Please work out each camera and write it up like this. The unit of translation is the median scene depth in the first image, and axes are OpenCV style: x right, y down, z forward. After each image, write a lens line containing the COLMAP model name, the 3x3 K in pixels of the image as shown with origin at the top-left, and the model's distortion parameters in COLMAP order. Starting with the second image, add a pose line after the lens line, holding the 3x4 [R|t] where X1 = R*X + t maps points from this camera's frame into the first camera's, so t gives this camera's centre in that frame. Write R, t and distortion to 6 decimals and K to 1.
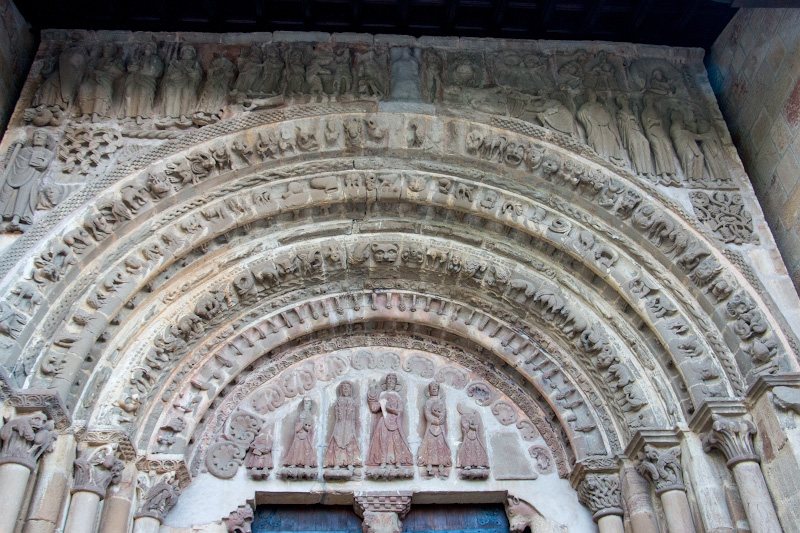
lens RADIAL K [[870.9, 0, 400.0], [0, 870.9, 266.5], [0, 0, 1]] dist [-0.095426, 0.305141]
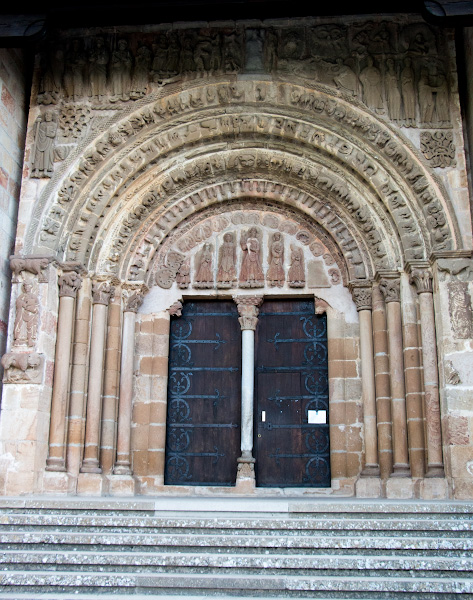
lens RADIAL K [[856.8, 0, 236.5], [0, 856.8, 300.0], [0, 0, 1]] dist [-0.013408, -0.026118]
pose [[0.987737, 0.007958, -0.155926, 0.240548], [0.058816, 0.906159, 0.418827, -0.501392], [0.144627, -0.422861, 0.894579, -0.670107]]
